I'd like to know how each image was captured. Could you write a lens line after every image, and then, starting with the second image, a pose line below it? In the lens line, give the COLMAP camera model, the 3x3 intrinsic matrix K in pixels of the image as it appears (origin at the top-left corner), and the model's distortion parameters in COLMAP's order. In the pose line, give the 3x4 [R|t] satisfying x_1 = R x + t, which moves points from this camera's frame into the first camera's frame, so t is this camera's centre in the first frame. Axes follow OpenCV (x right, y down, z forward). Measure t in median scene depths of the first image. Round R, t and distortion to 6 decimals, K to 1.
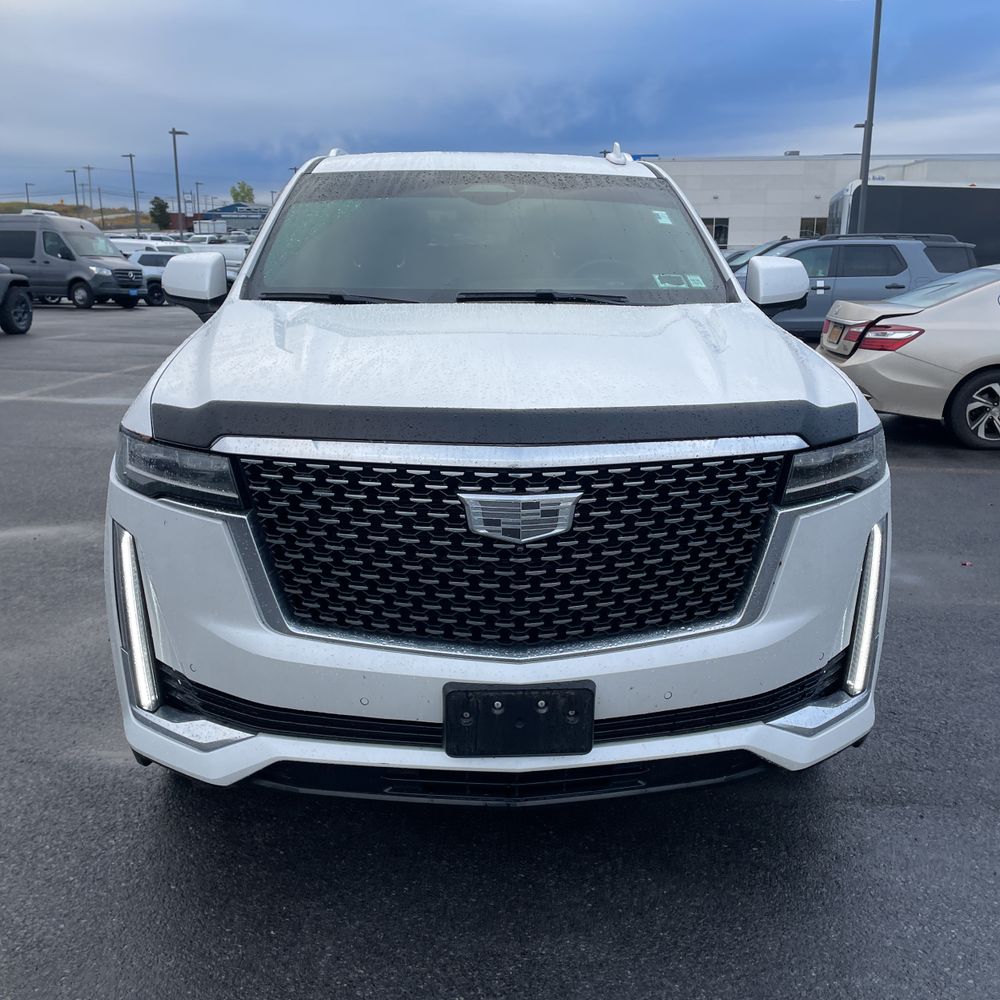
lens RADIAL K [[1027.1, 0, 500.0], [0, 1027.1, 503.2], [0, 0, 1]] dist [0.039795, 0.000000]
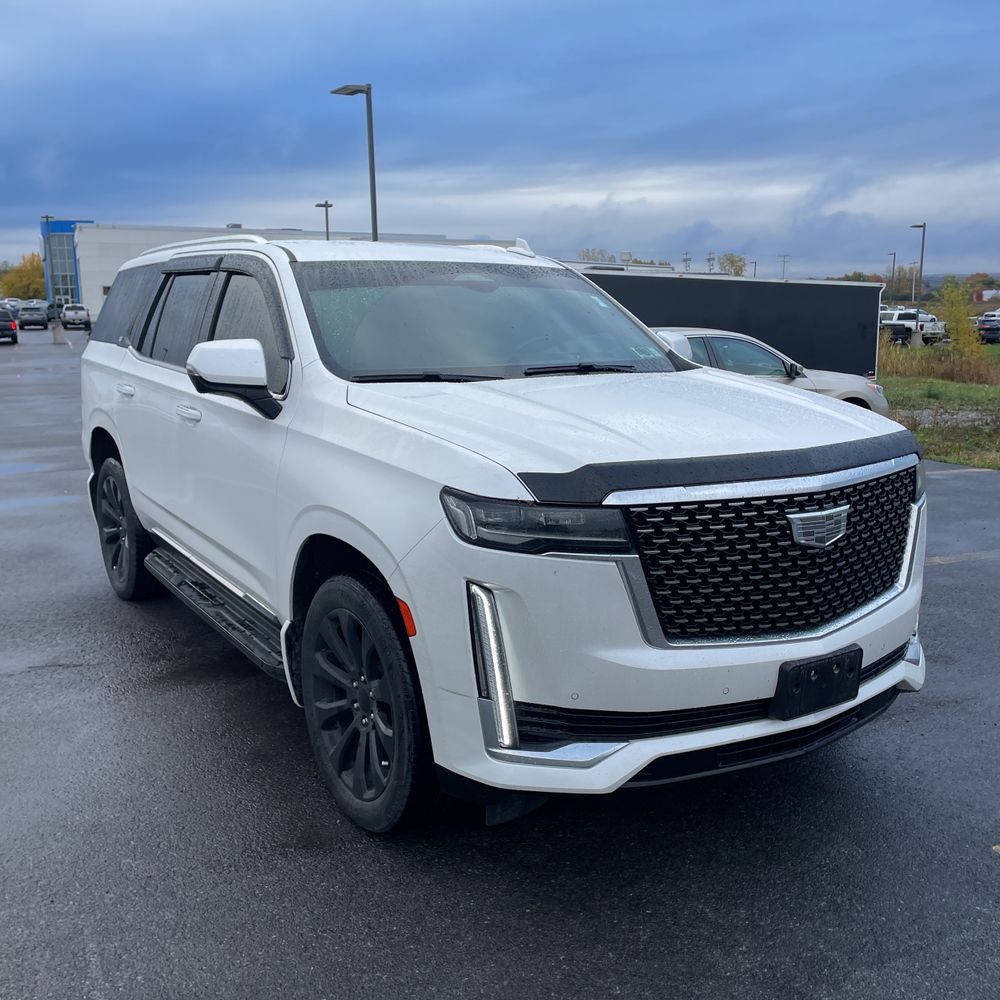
lens RADIAL K [[1027.1, 0, 502.7], [0, 1027.1, 501.1], [0, 0, 1]] dist [0.039795, 0.000000]
pose [[0.872747, -0.104548, 0.476846, -0.958040], [0.135517, 0.990293, -0.030909, -0.034569], [-0.468986, 0.091597, 0.878443, 0.005995]]
